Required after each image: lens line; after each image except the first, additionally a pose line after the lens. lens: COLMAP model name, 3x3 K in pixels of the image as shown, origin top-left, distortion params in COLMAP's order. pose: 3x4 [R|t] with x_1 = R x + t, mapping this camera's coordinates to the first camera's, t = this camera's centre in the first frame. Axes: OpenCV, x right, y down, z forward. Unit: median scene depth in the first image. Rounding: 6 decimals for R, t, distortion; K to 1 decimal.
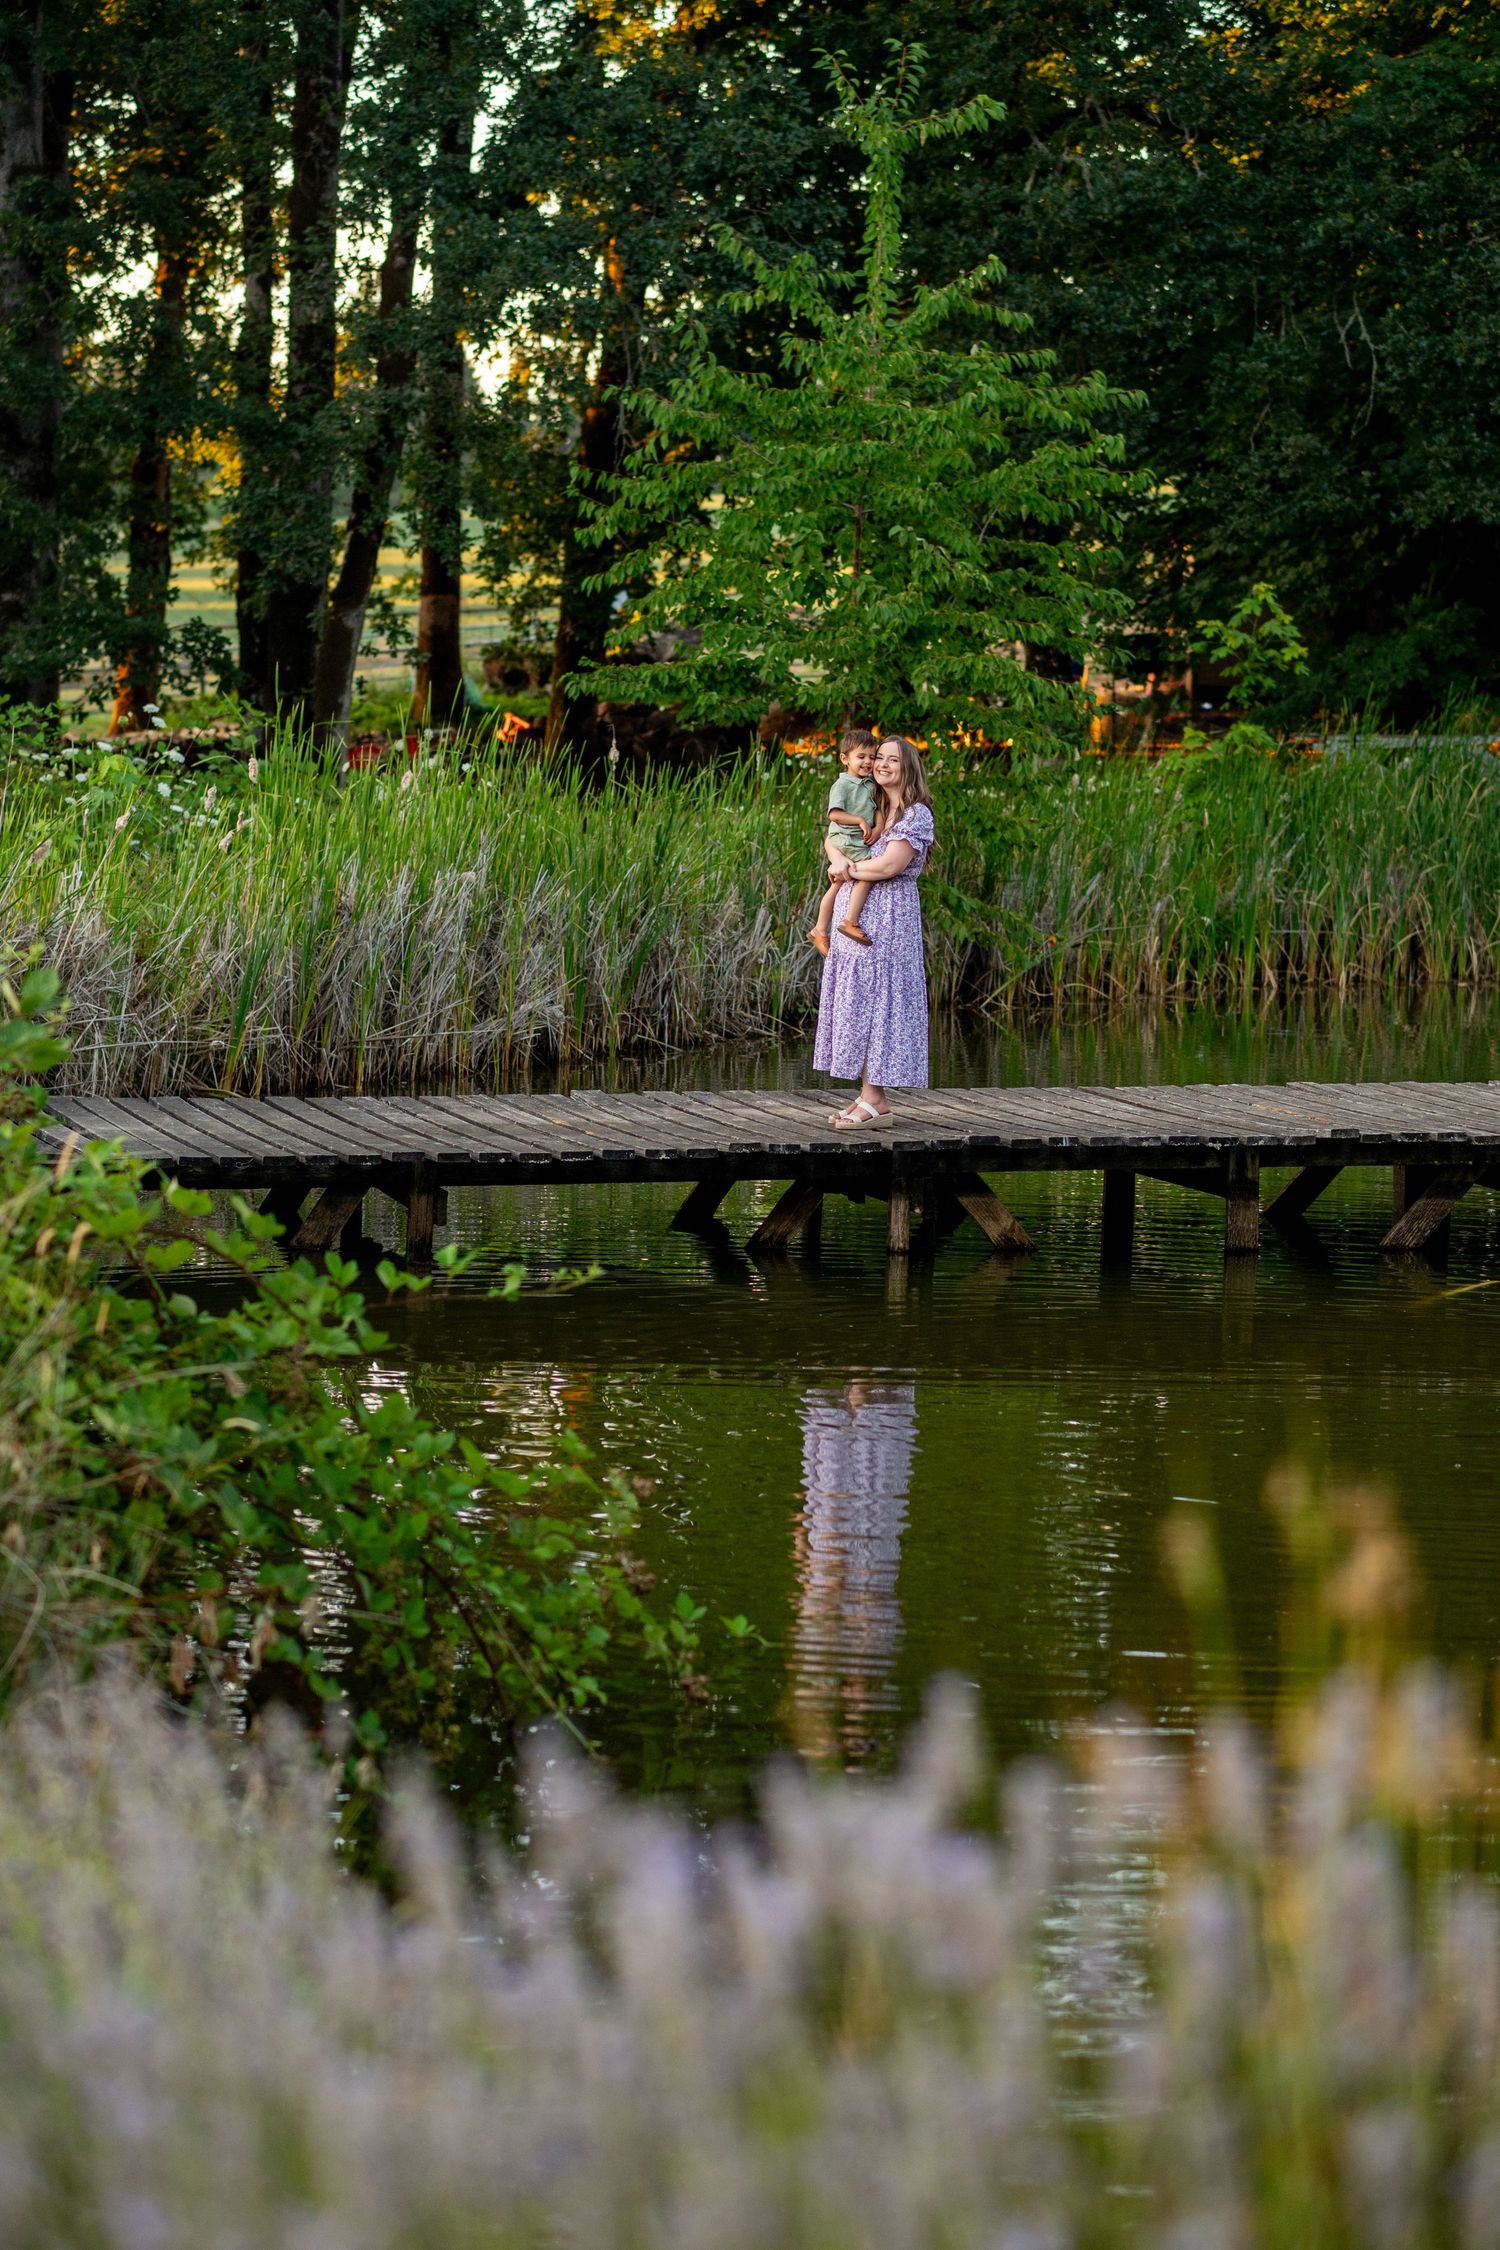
lens RADIAL K [[5361.3, 0, 753.0], [0, 5361.3, 1065.4], [0, 0, 1]] dist [-0.005567, -0.104638]
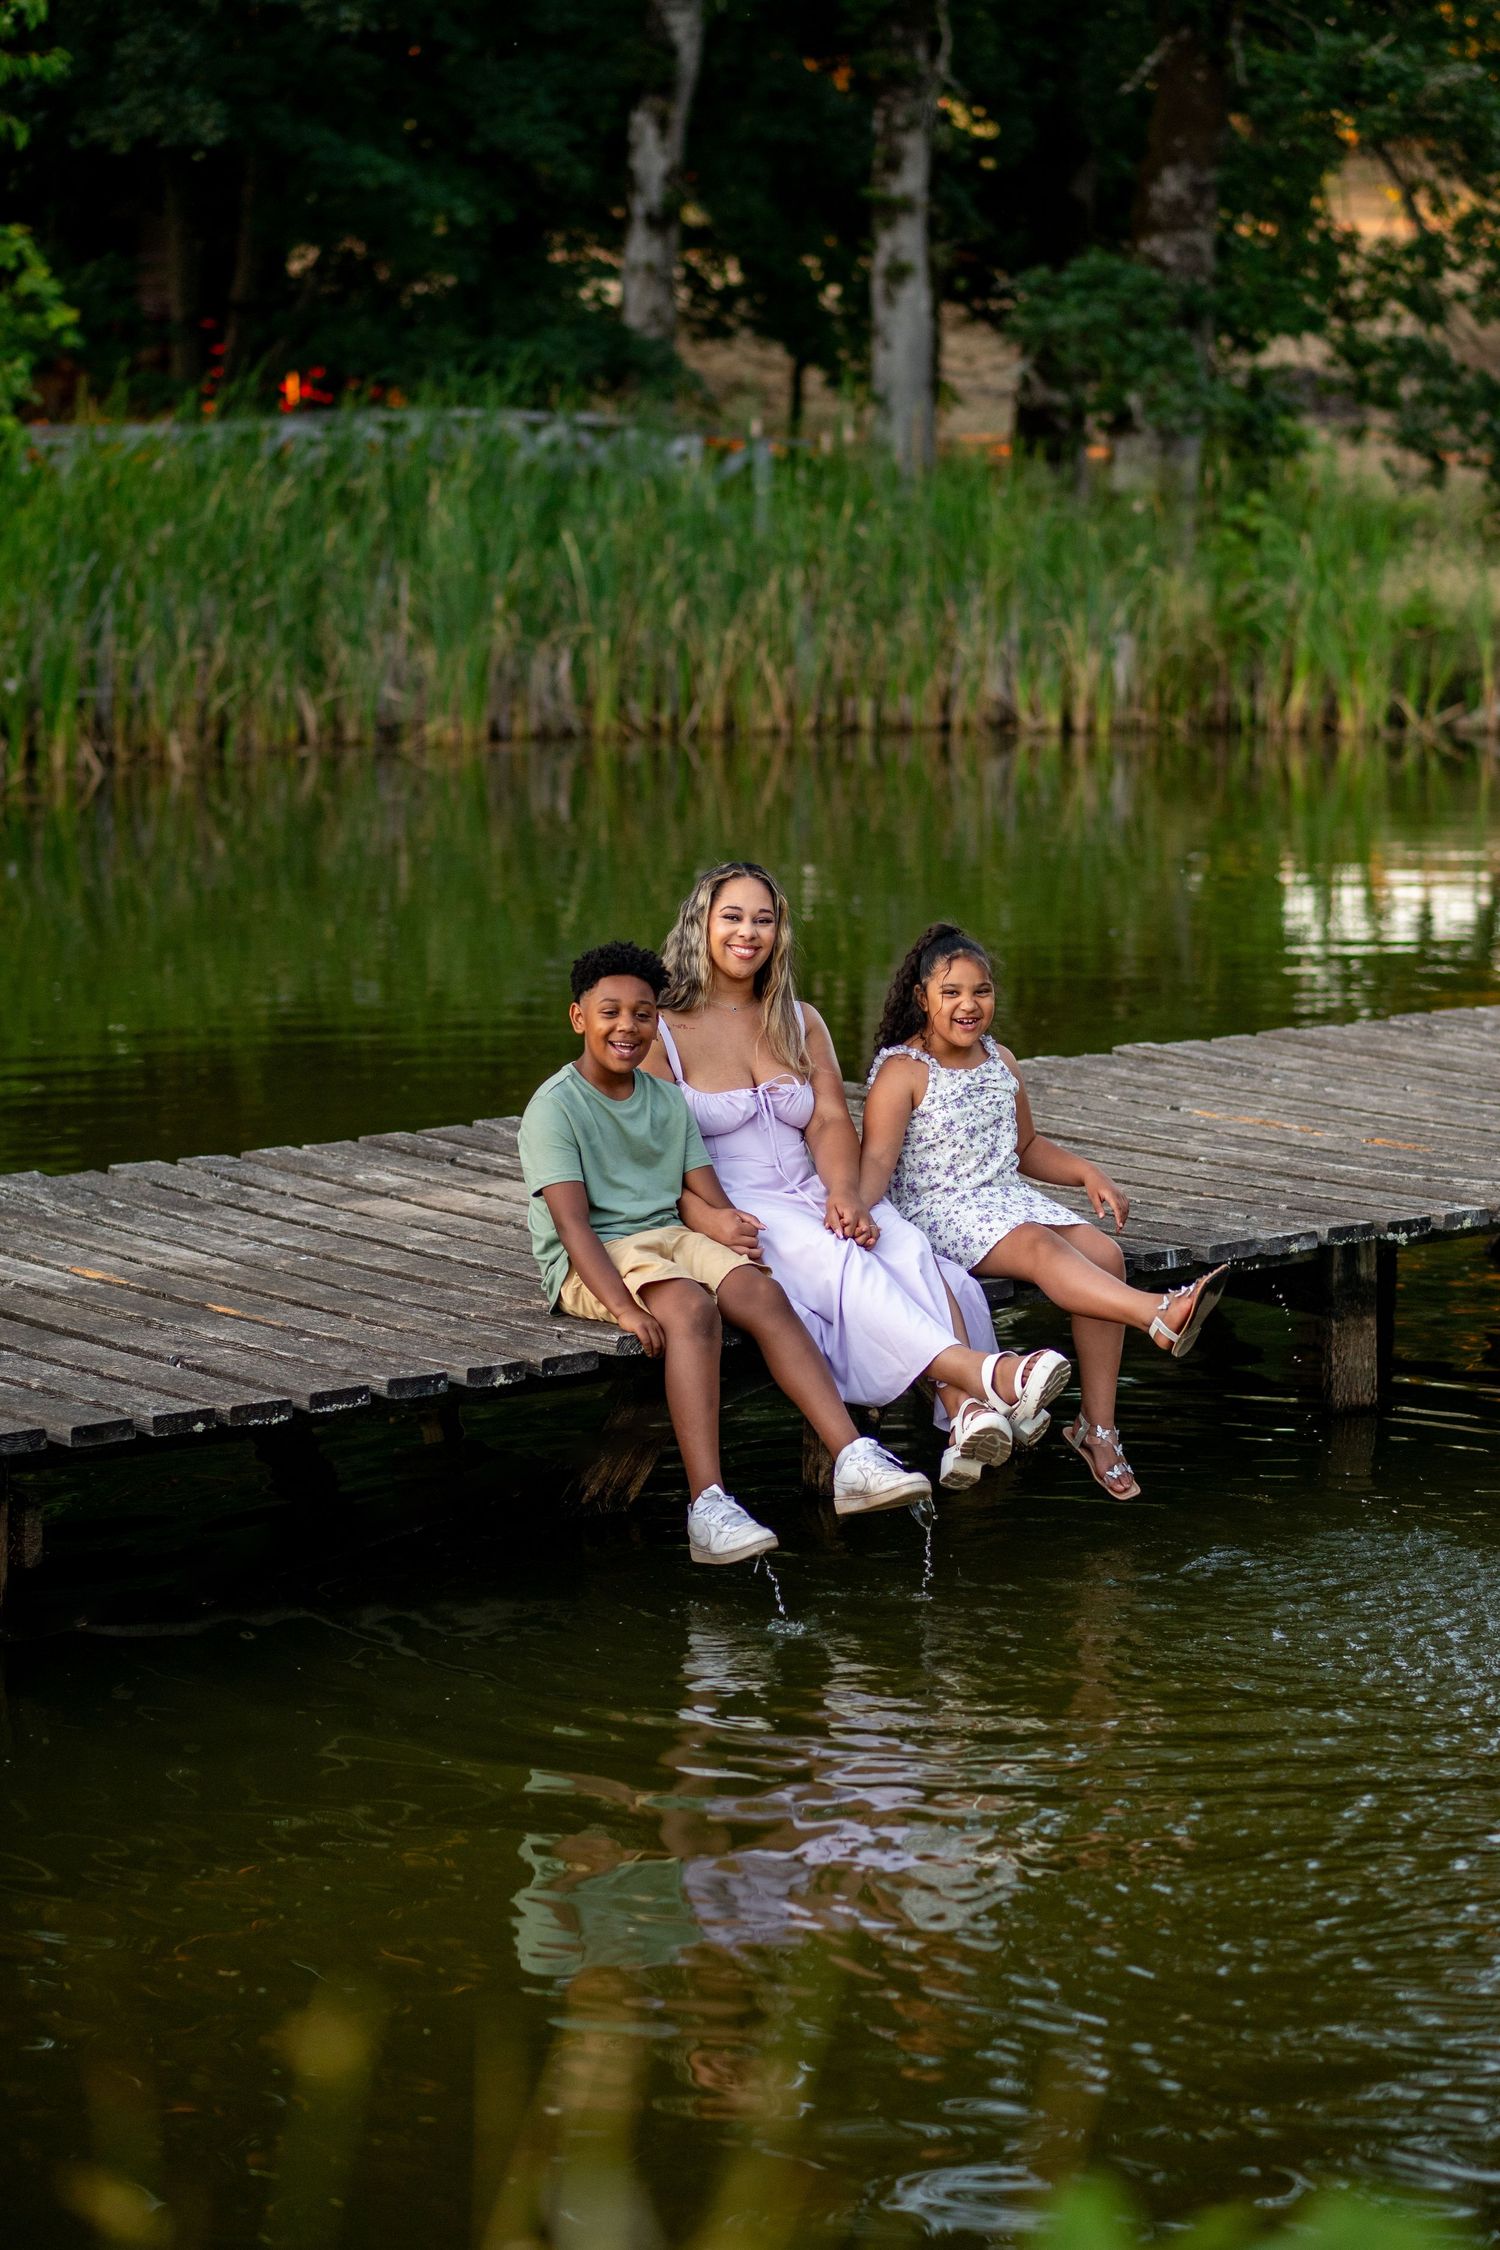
lens RADIAL K [[5361.3, 0, 753.0], [0, 5361.3, 1065.4], [0, 0, 1]] dist [-0.005567, -0.104638]
pose [[0.936287, -0.065944, 0.344990, -0.083487], [0.045238, 0.996677, 0.067739, -0.021997], [-0.348310, -0.047817, 0.936159, 0.297402]]
